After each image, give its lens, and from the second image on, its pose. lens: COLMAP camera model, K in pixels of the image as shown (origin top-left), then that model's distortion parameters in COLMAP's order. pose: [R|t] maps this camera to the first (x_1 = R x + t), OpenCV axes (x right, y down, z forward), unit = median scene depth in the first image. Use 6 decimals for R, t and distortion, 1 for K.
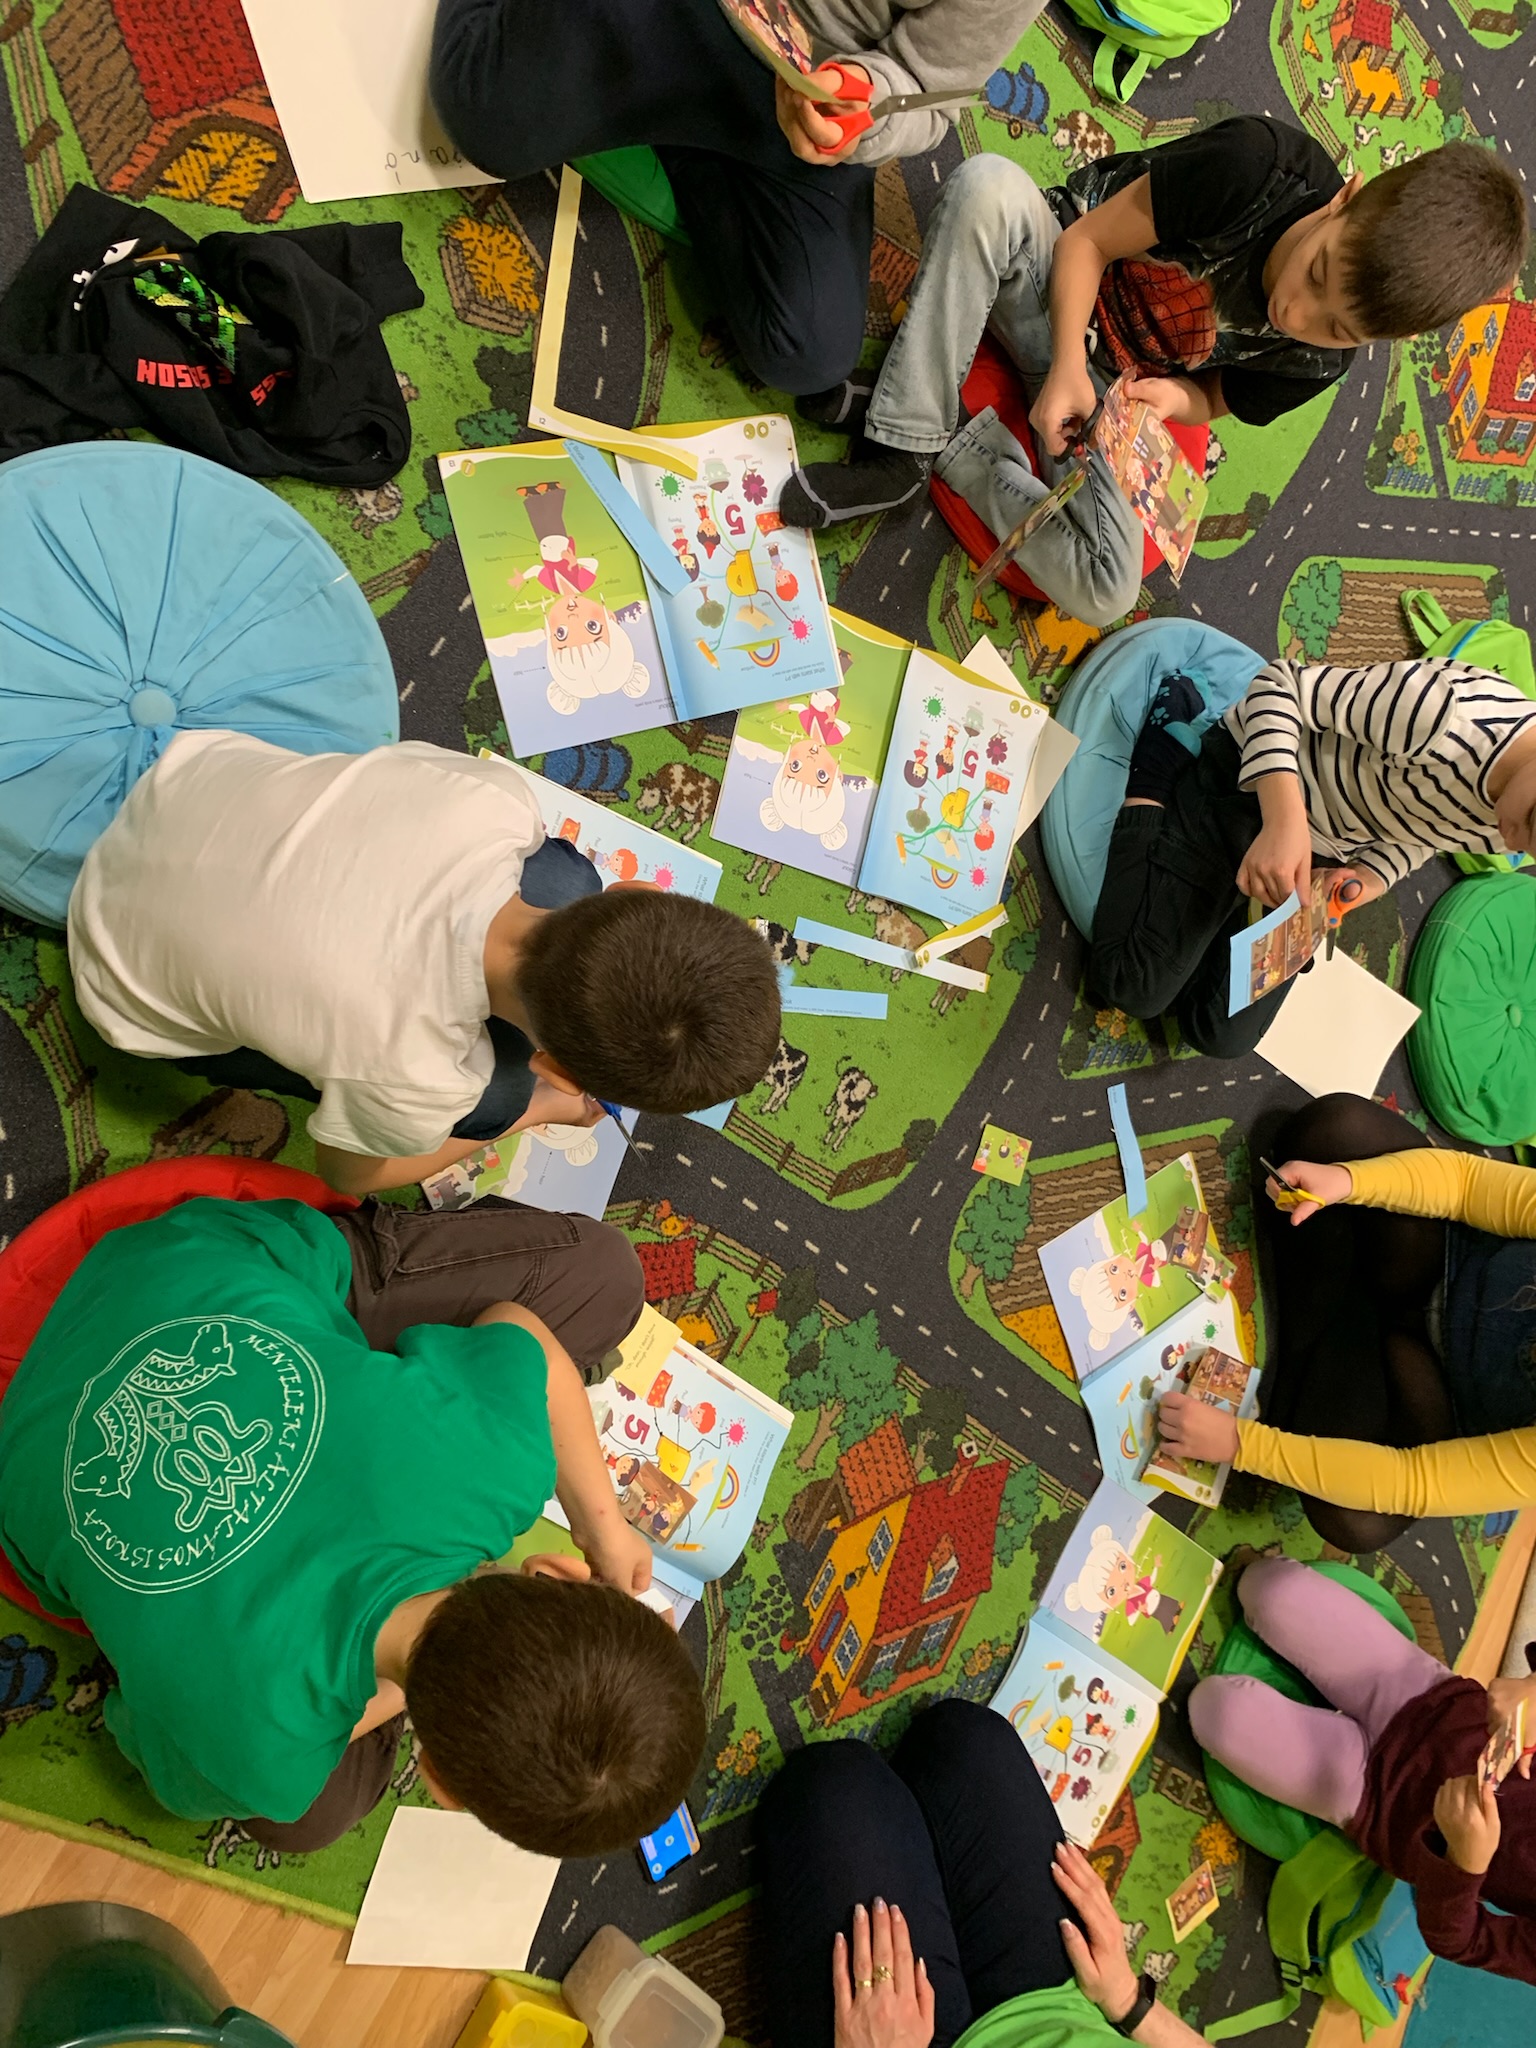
lens RADIAL K [[1538.0, 0, 789.2], [0, 1538.0, 1010.3], [0, 0, 1]] dist [-0.004041, -0.004155]
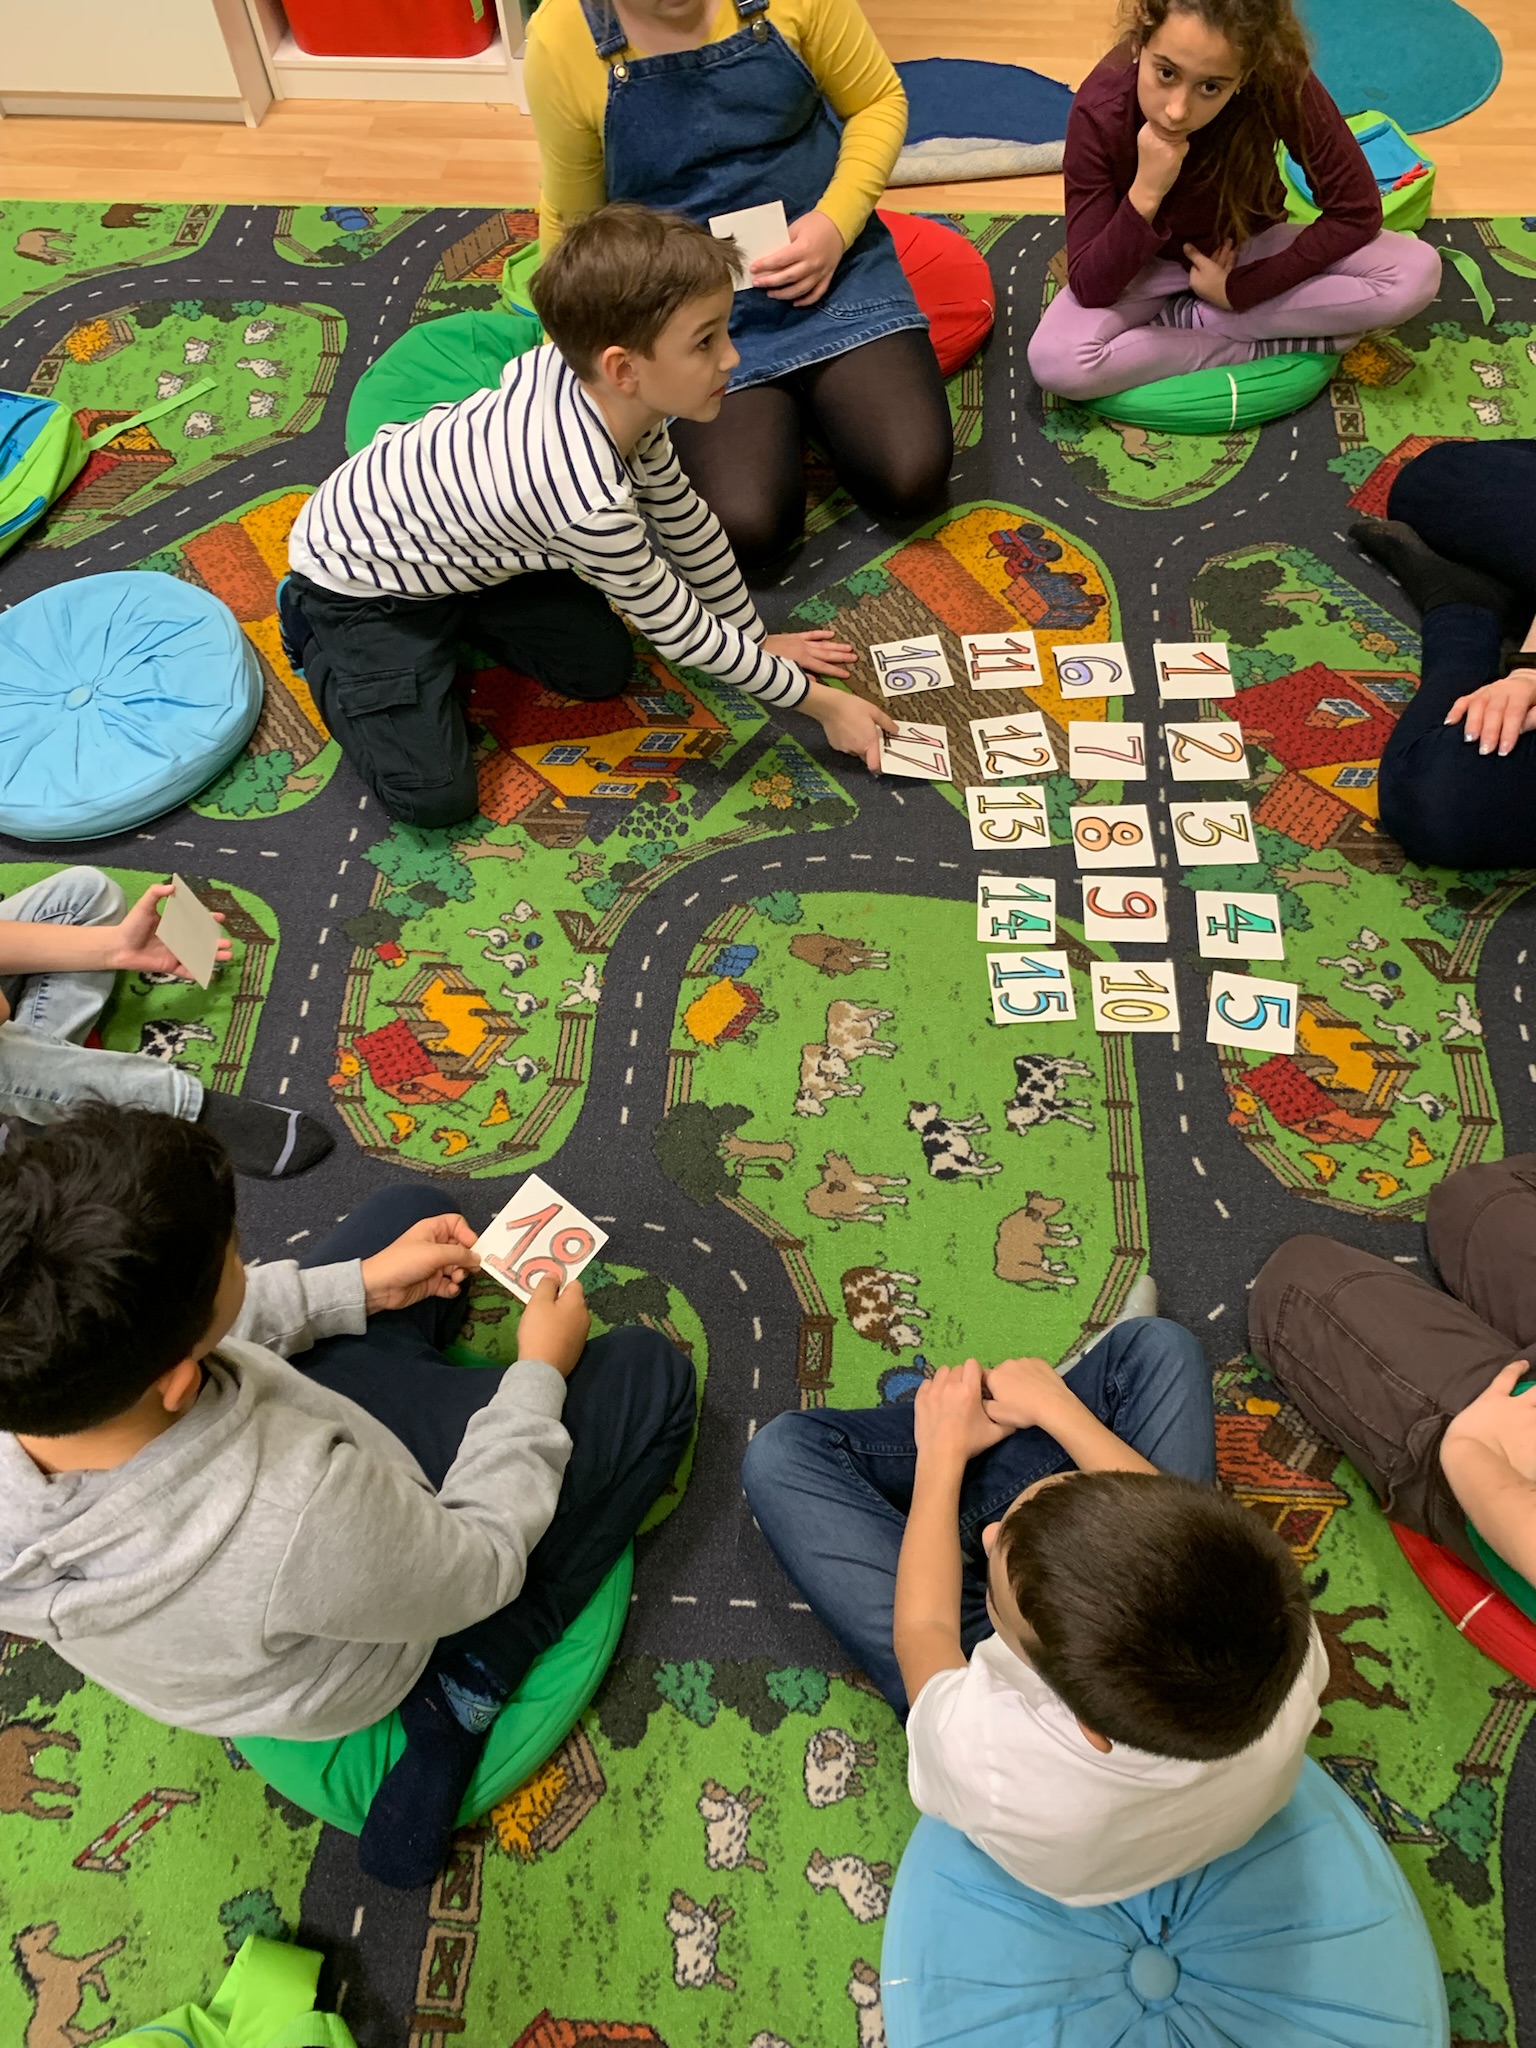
lens RADIAL K [[1538.0, 0, 773.8], [0, 1538.0, 1039.0], [0, 0, 1]] dist [-0.004041, -0.004155]
pose [[-0.451932, -0.889416, -0.068538, 0.168781], [0.870078, -0.456444, 0.186070, -0.294475], [-0.196777, 0.024457, 0.980143, 0.082518]]
